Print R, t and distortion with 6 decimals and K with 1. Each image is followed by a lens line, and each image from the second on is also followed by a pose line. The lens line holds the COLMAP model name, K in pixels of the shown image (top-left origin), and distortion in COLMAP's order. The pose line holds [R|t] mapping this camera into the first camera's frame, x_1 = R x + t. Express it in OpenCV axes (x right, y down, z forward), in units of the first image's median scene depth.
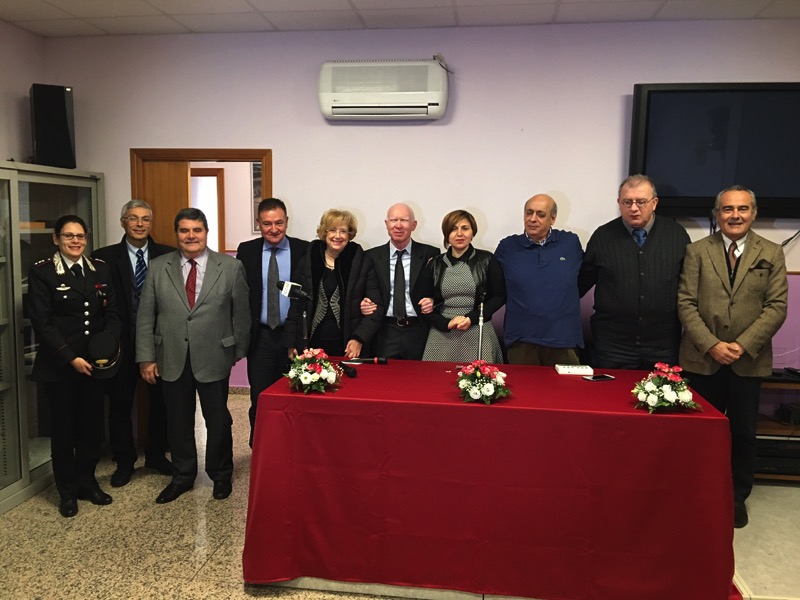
lens RADIAL K [[683.6, 0, 400.0], [0, 683.6, 300.0], [0, 0, 1]] dist [0.073848, -0.135537]
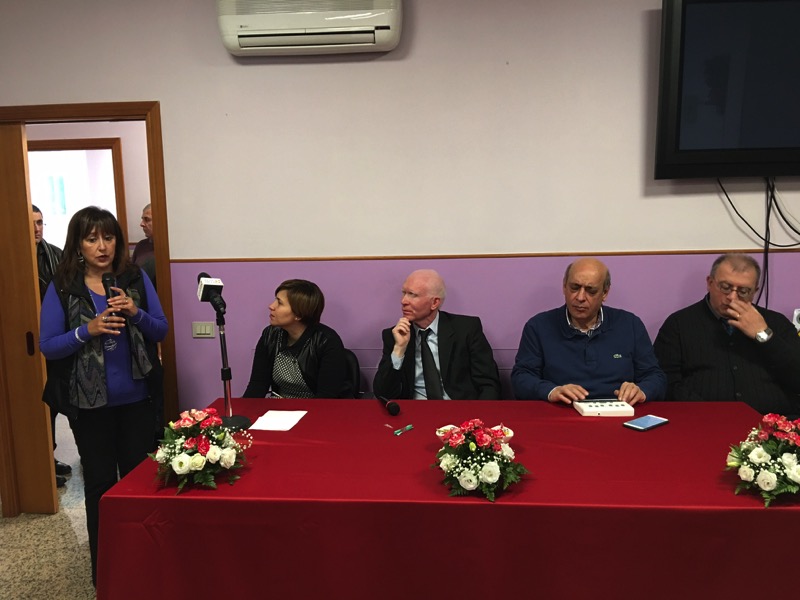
lens RADIAL K [[683.6, 0, 400.0], [0, 683.6, 300.0], [0, 0, 1]] dist [0.073848, -0.135537]
pose [[0.997833, -0.041084, 0.051388, 0.025948], [0.039683, 0.998820, 0.027992, -0.036600], [-0.052478, -0.025892, 0.998286, 0.403490]]
